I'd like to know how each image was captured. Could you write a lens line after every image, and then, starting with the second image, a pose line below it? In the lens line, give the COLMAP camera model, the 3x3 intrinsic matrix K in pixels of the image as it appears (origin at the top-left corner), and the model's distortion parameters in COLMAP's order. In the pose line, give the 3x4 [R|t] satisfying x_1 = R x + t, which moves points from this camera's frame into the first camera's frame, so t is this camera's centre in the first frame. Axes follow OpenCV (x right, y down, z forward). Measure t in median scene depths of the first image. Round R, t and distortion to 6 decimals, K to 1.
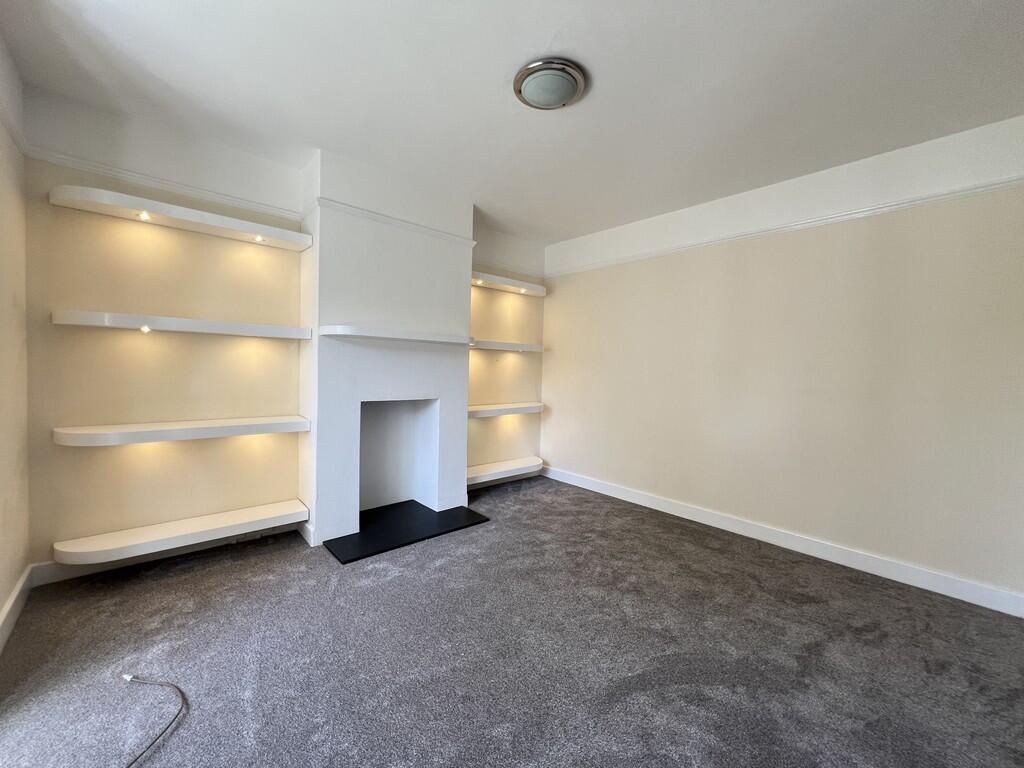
lens RADIAL K [[409.9, 0, 513.5], [0, 409.9, 378.5], [0, 0, 1]] dist [0.003111, 0.000016]
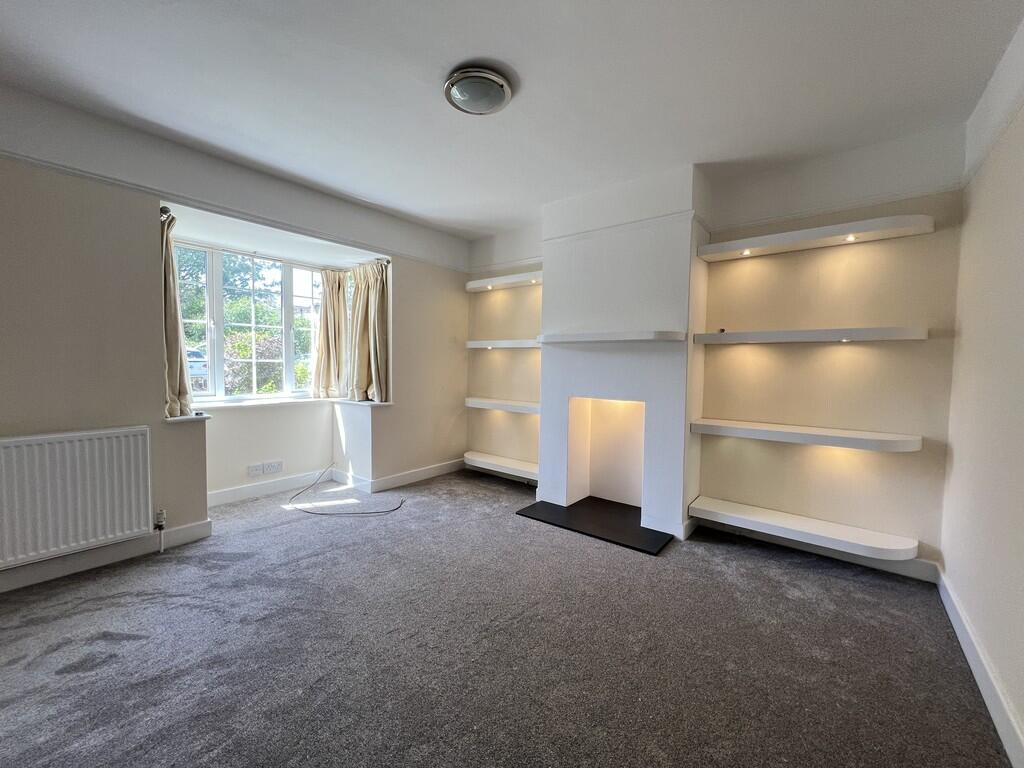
lens RADIAL K [[409.0, 0, 513.7], [0, 409.0, 385.4], [0, 0, 1]] dist [0.000926, 0.000276]
pose [[0.165481, 0.024077, -0.985919, 0.642910], [-0.044580, 0.998863, 0.016911, 0.008362], [0.985205, 0.041154, 0.166366, 0.544259]]
